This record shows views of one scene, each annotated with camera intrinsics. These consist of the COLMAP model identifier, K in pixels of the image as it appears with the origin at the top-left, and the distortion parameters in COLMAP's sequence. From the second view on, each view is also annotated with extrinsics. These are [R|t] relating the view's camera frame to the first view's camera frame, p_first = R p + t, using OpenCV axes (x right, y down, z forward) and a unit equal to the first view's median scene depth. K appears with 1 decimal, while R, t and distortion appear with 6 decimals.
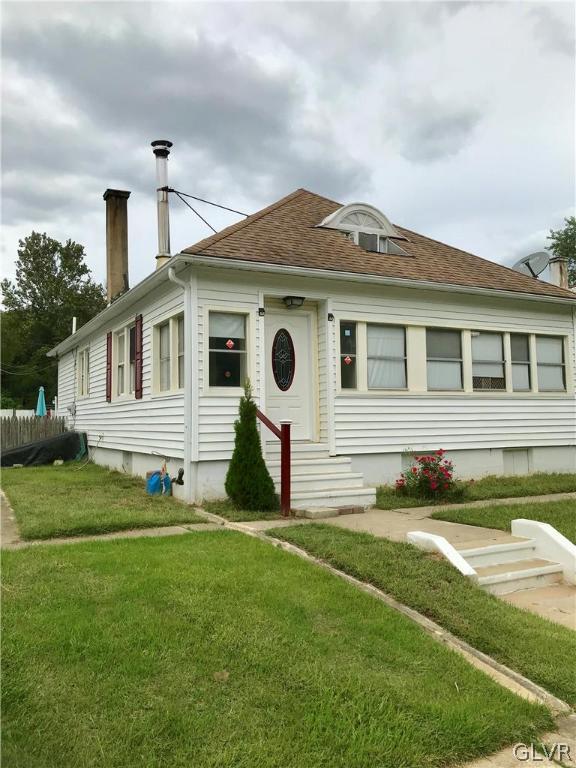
lens RADIAL K [[646.7, 0, 287.8], [0, 646.7, 334.8], [0, 0, 1]] dist [0.004582, -0.000593]
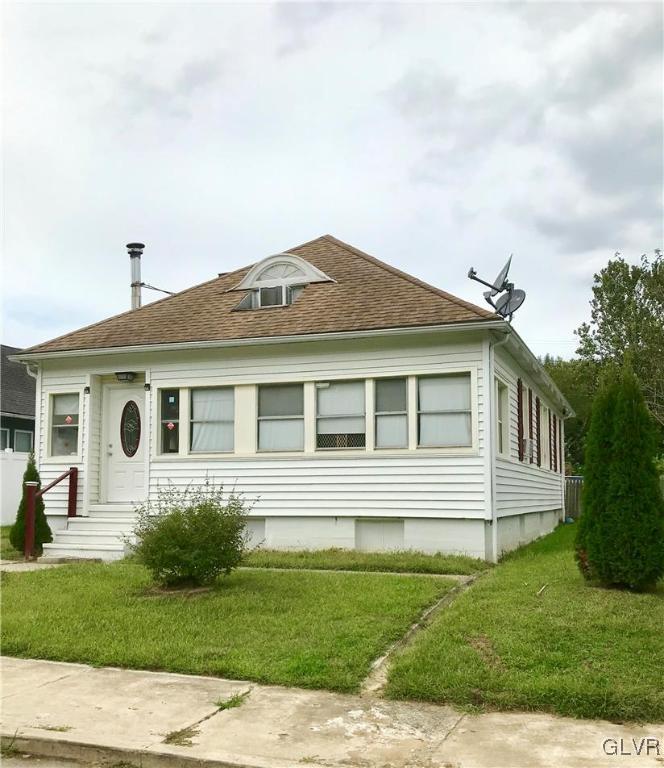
lens RADIAL K [[814.0, 0, 332.0], [0, 814.0, 384.0], [0, 0, 1]] dist [0.077411, -0.002938]
pose [[0.677544, -0.086817, -0.730341, 1.156975], [0.086855, 0.995505, -0.037762, 0.041290], [0.730336, -0.037848, 0.682039, 0.270026]]
